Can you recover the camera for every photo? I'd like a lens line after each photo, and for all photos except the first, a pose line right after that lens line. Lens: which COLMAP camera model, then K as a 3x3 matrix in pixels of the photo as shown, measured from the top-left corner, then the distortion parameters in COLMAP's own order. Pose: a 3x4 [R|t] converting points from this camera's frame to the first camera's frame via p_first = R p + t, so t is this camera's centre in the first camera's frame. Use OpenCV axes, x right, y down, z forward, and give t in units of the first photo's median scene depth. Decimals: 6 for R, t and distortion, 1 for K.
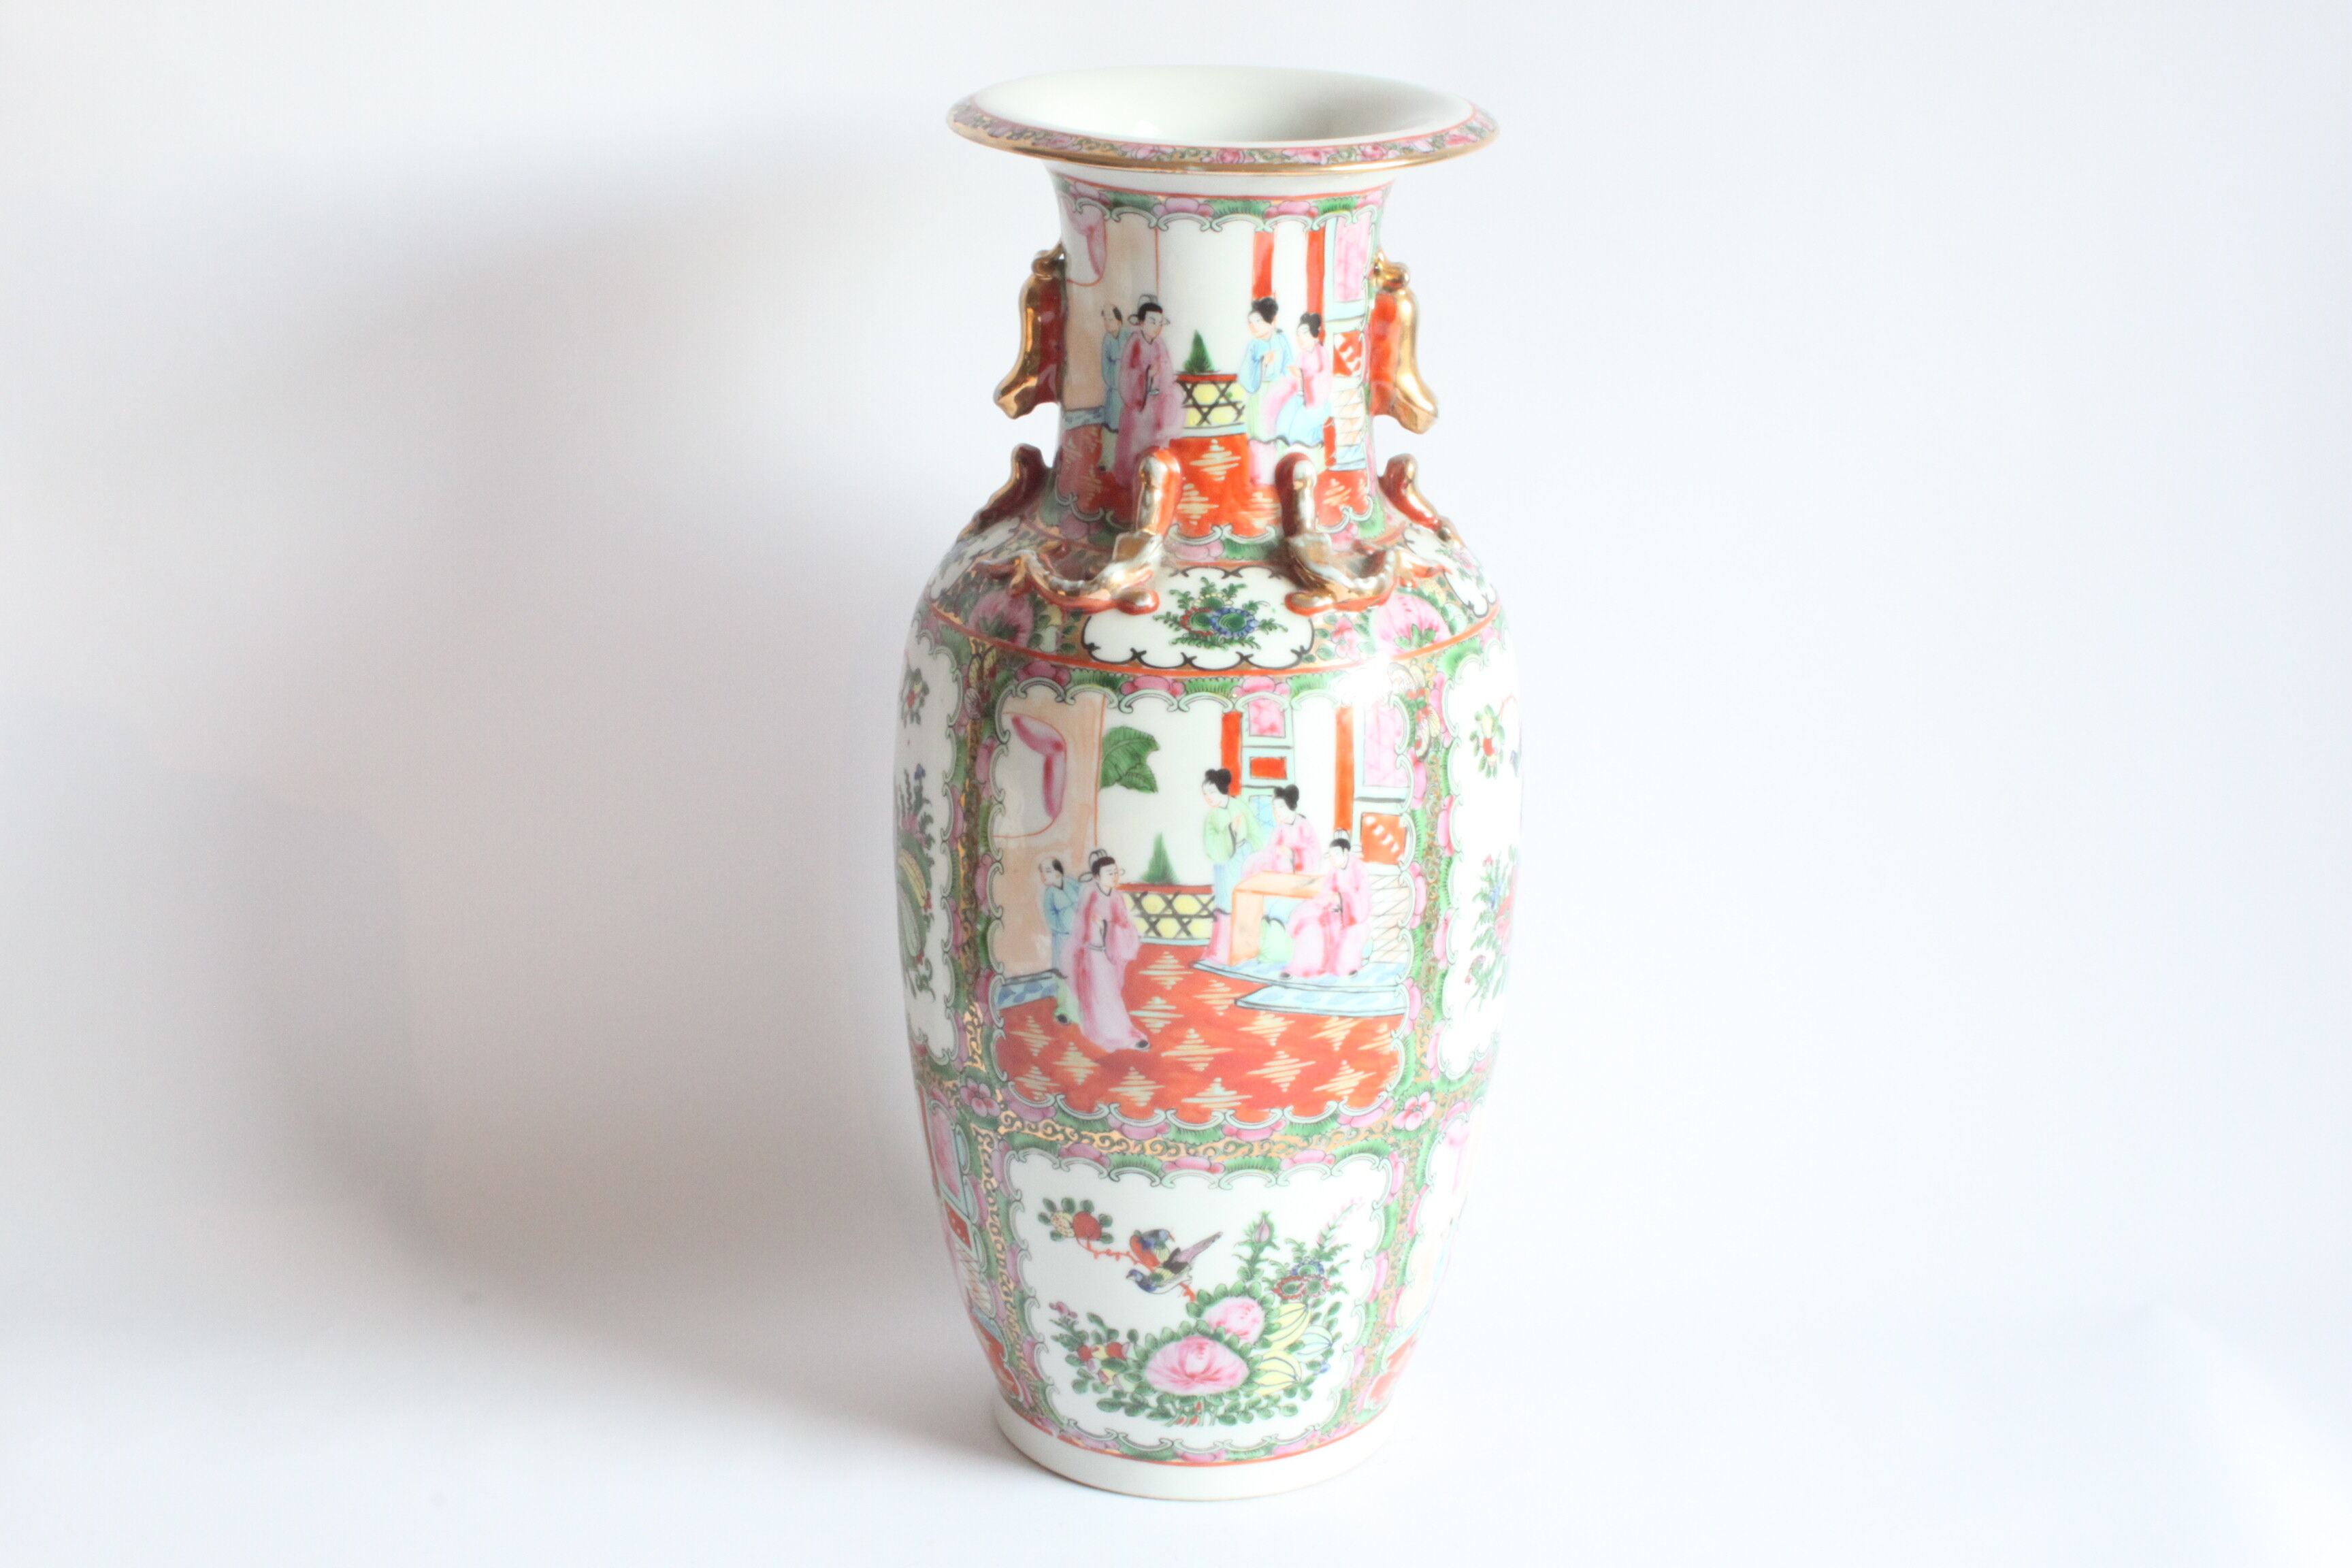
lens RADIAL K [[4403.6, 0, 1176.0], [0, 4403.6, 784.0], [0, 0, 1]] dist [-0.077410, -0.043012]
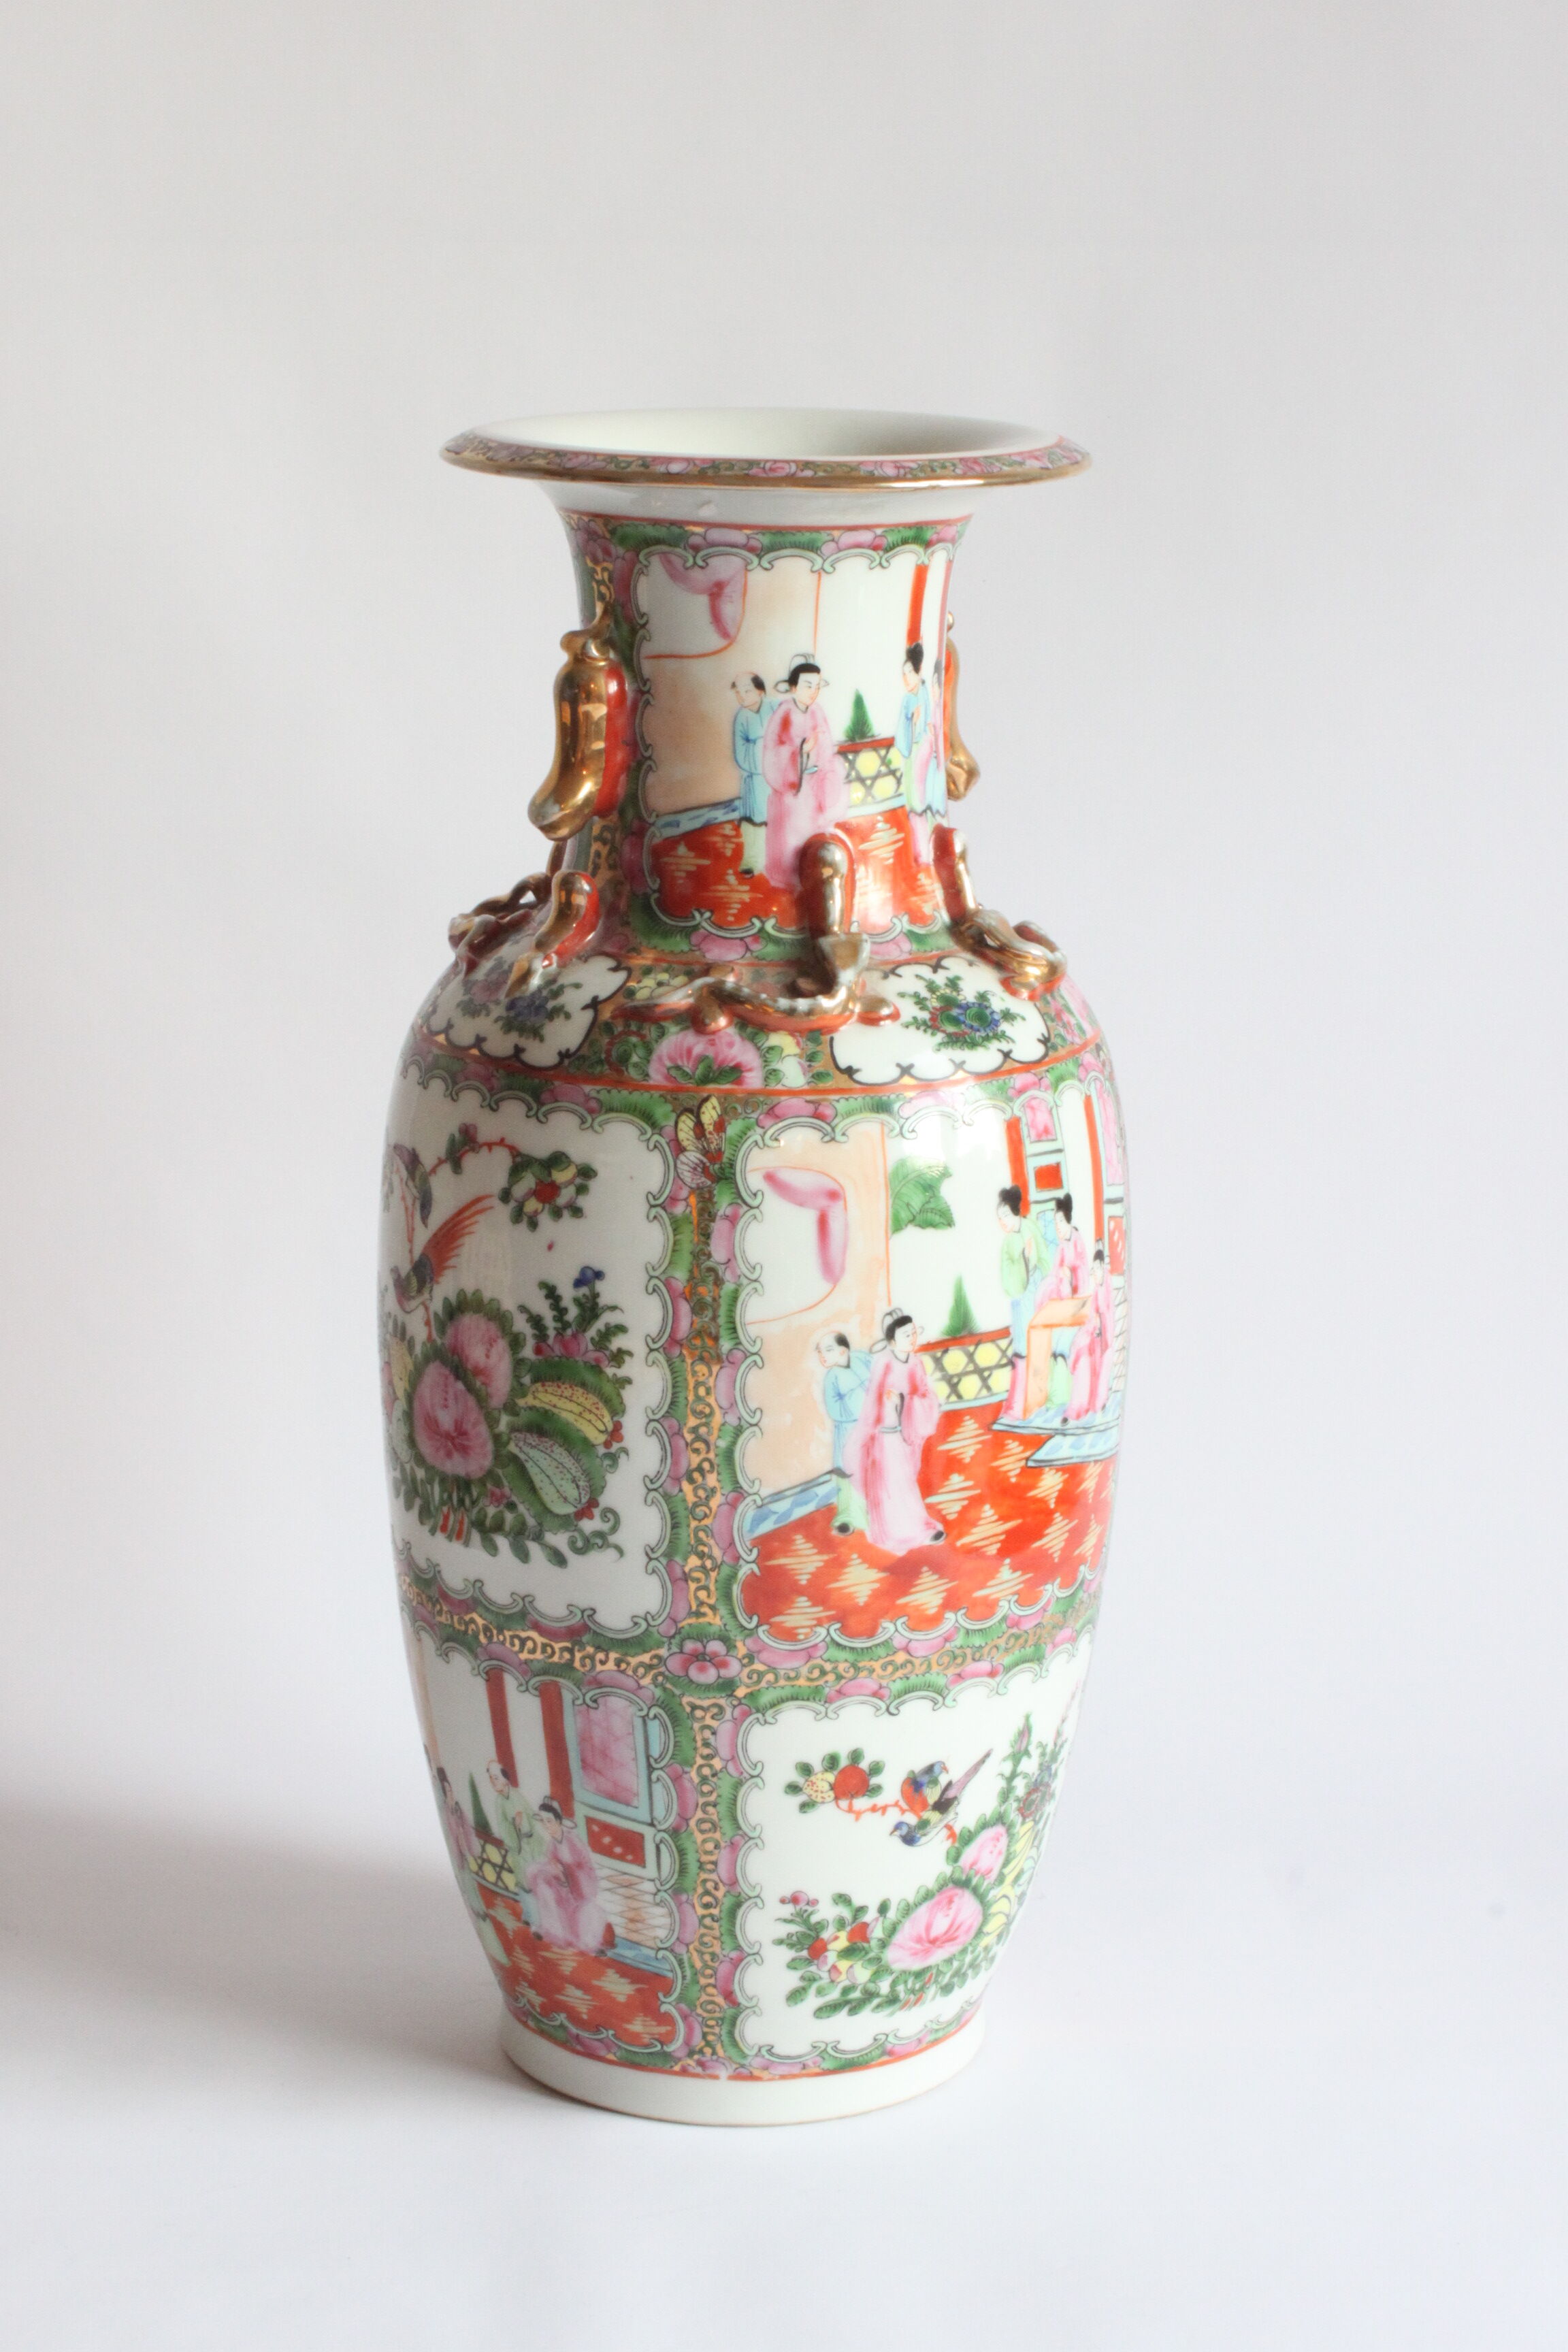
lens RADIAL K [[5191.6, 0, 784.0], [0, 5191.6, 1176.0], [0, 0, 1]] dist [-0.011731, 0.228052]
pose [[0.769770, -0.153547, 0.619579, -0.631856], [0.200119, 0.979754, -0.005822, -0.008175], [-0.606141, 0.128471, 0.784913, 0.232868]]
